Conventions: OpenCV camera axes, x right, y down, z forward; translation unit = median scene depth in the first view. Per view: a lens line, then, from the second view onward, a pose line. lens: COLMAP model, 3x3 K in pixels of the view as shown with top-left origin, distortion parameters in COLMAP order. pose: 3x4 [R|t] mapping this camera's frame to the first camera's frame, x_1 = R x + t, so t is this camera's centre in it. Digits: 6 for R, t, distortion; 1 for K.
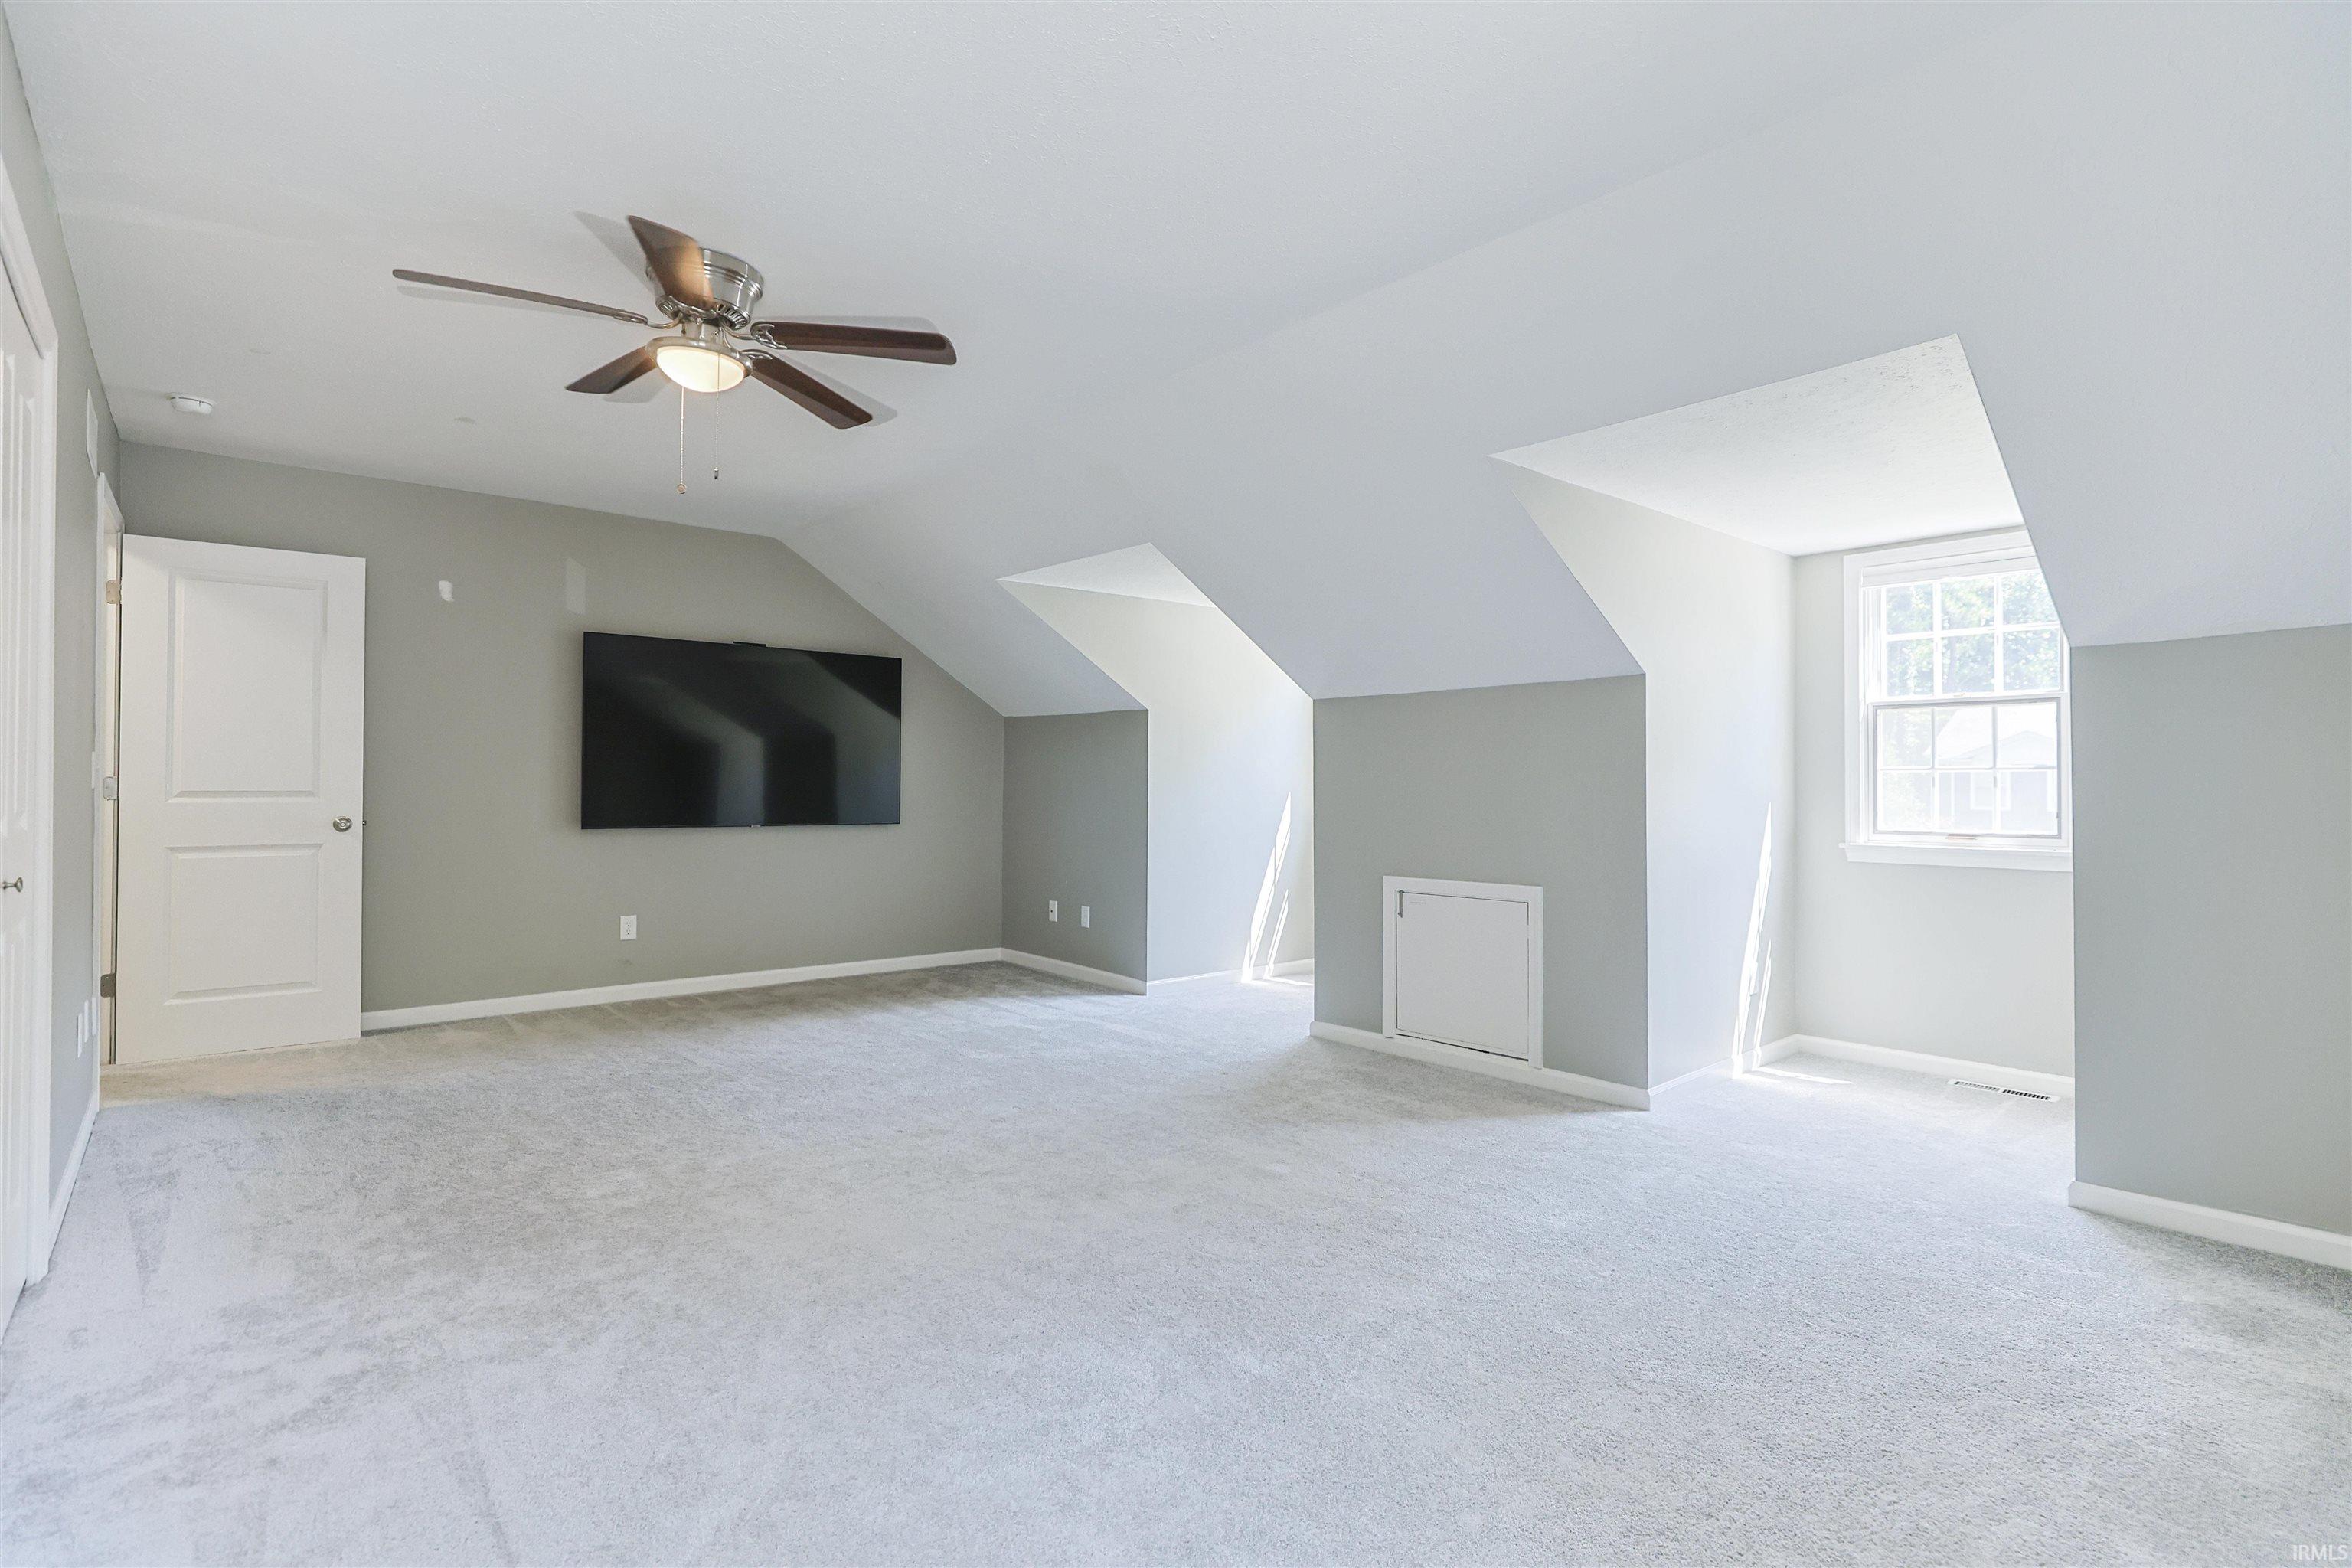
lens RADIAL K [[1129.0, 0, 1182.1], [0, 1129.0, 784.6], [0, 0, 1]] dist [-0.006205, -0.000089]
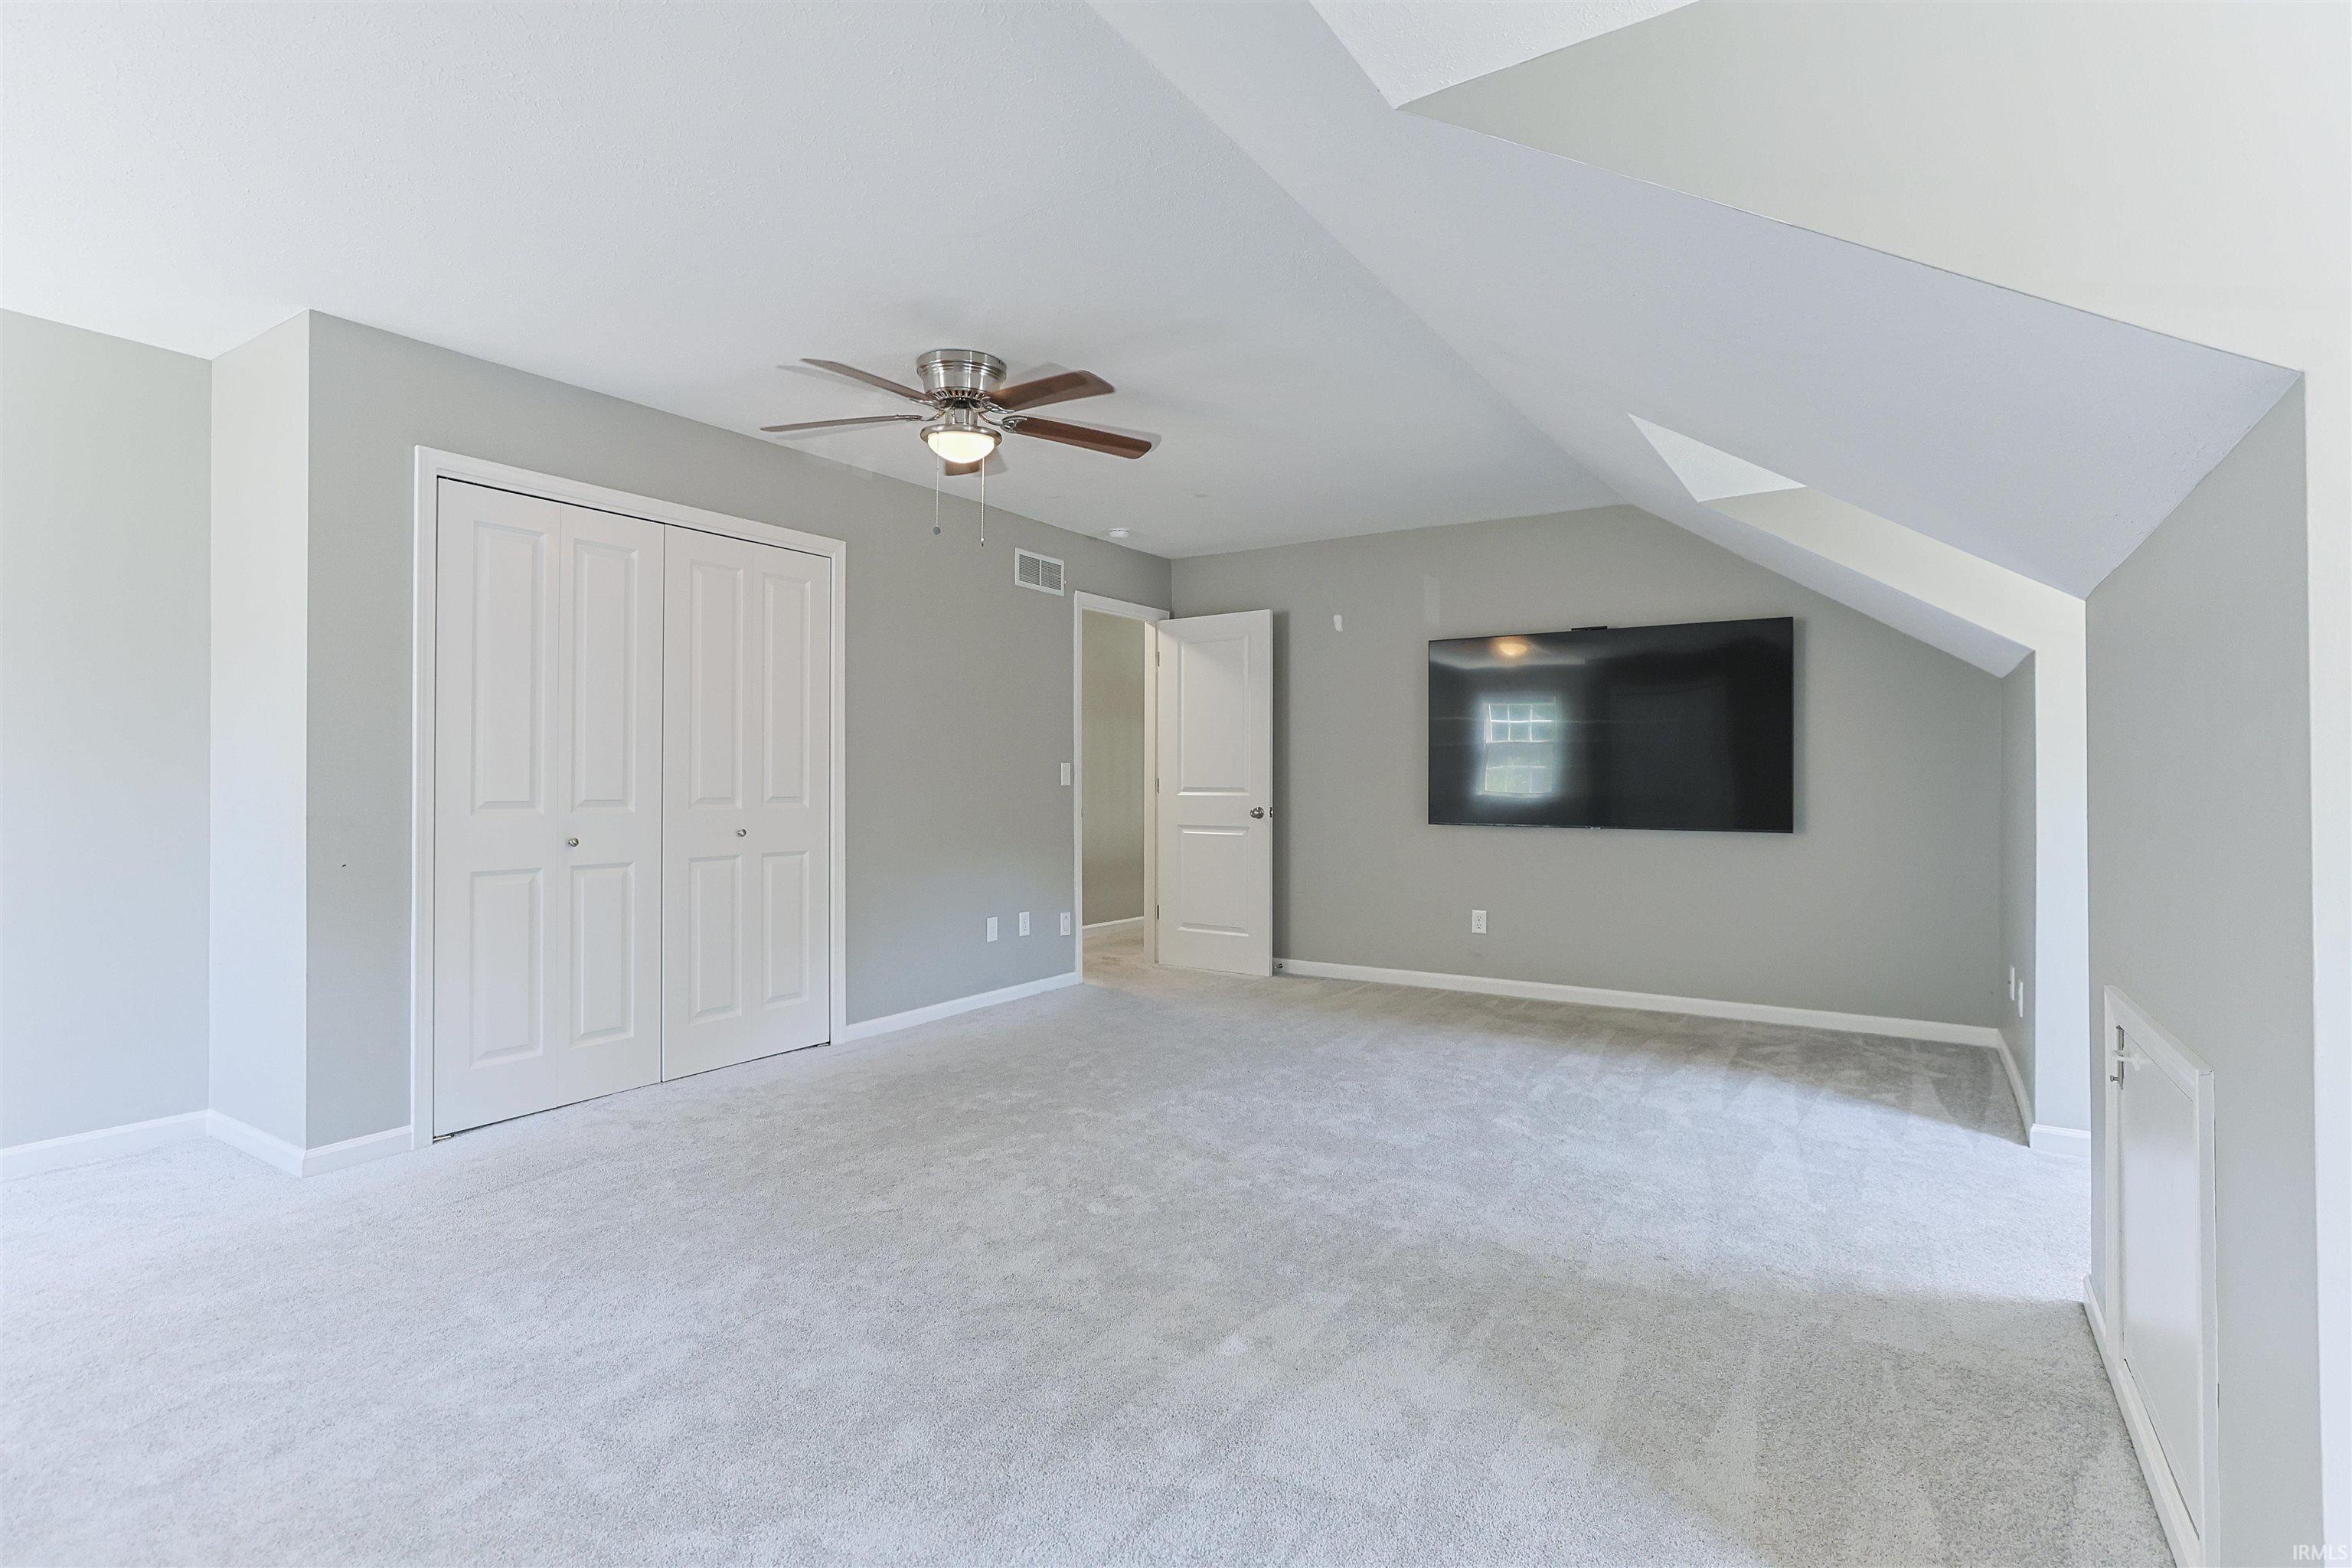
lens RADIAL K [[1129.0, 0, 1177.2], [0, 1129.0, 773.7], [0, 0, 1]] dist [-0.006205, -0.000089]
pose [[0.281024, -0.008742, -0.959661, 0.628210], [0.000751, 0.999960, -0.008890, 0.001332], [0.959700, 0.001778, 0.281019, 0.666663]]
